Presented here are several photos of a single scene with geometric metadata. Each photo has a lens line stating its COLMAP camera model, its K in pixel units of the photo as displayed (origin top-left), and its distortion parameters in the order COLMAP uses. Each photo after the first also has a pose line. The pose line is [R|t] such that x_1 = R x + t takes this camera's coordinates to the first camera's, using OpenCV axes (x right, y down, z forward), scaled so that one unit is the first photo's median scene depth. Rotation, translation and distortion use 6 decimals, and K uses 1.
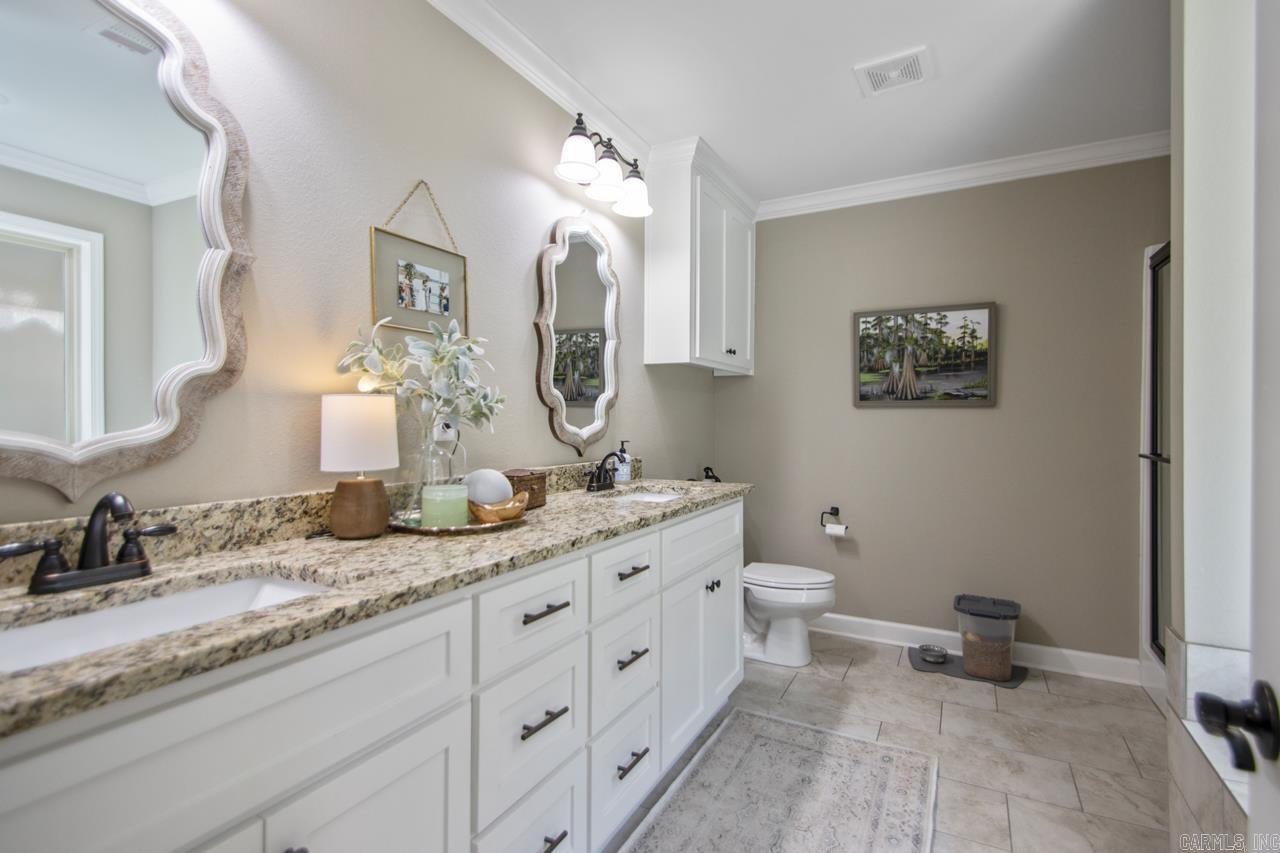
lens RADIAL K [[604.3, 0, 644.7], [0, 604.3, 433.5], [0, 0, 1]] dist [0.050220, -0.026988]
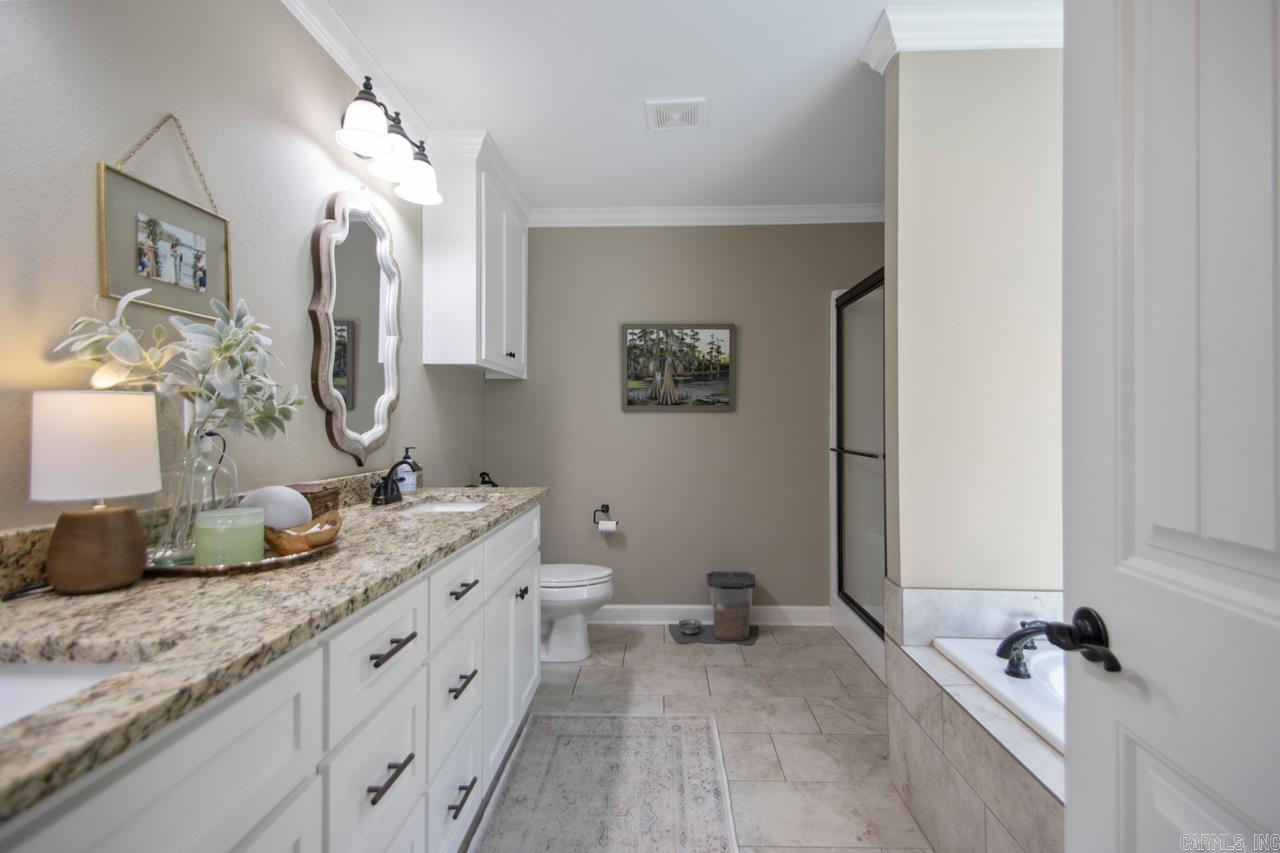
lens RADIAL K [[592.5, 0, 643.4], [0, 592.5, 430.8], [0, 0, 1]] dist [0.048349, -0.024930]
pose [[0.899000, -0.011204, 0.437805, -0.126993], [0.015299, 0.999866, -0.005827, -0.002294], [-0.437681, 0.011937, 0.899051, 0.046263]]
